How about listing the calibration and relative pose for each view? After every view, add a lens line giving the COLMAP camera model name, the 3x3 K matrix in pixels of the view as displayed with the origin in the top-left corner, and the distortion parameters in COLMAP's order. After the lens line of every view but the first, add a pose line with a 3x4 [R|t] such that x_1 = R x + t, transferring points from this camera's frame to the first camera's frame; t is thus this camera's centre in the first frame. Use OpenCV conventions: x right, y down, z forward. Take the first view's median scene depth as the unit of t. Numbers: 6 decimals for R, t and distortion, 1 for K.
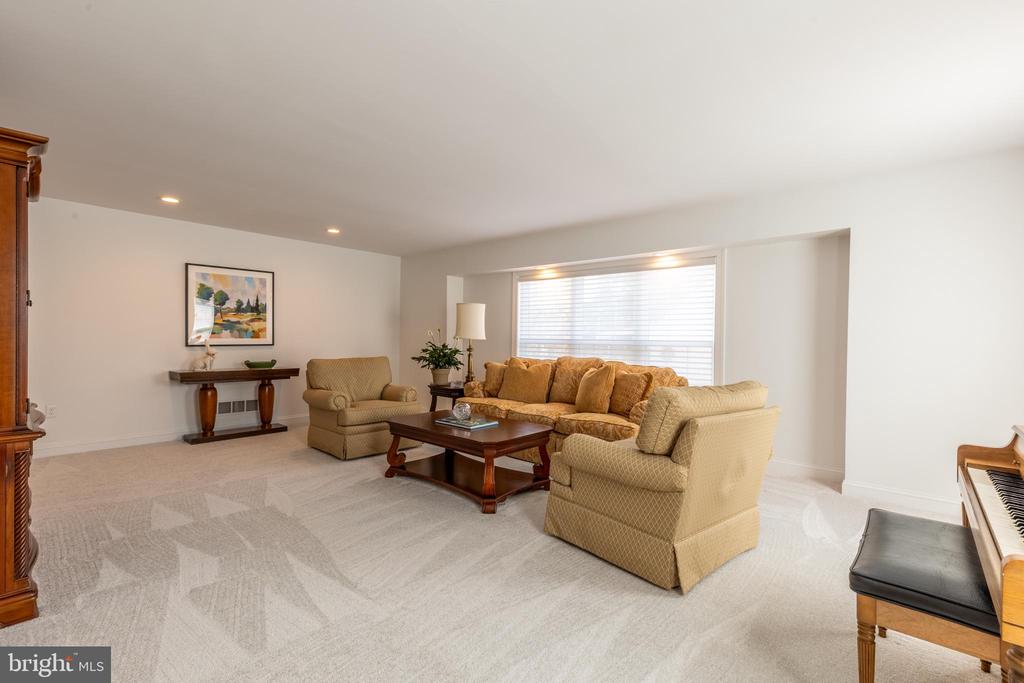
lens RADIAL K [[456.3, 0, 518.1], [0, 456.3, 345.7], [0, 0, 1]] dist [0.001178, 0.000030]
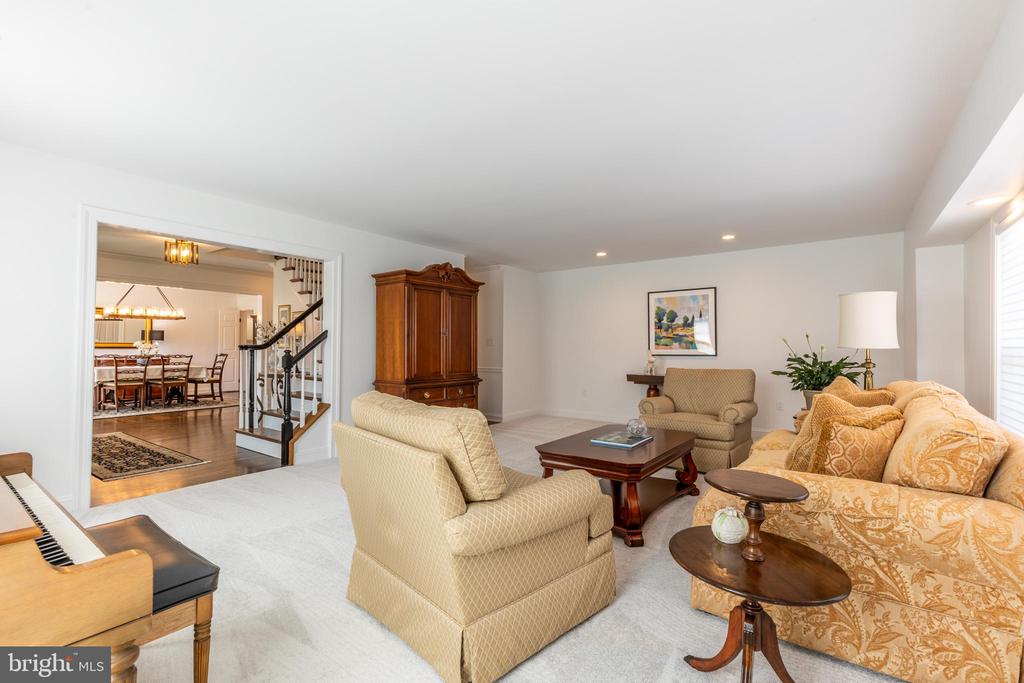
lens RADIAL K [[456.3, 0, 518.4], [0, 456.3, 340.2], [0, 0, 1]] dist [0.001178, 0.000030]
pose [[0.102306, -0.028242, -0.994352, 0.498822], [-0.018438, 0.999371, -0.030282, 0.002747], [0.994582, 0.021432, 0.101721, 0.469313]]
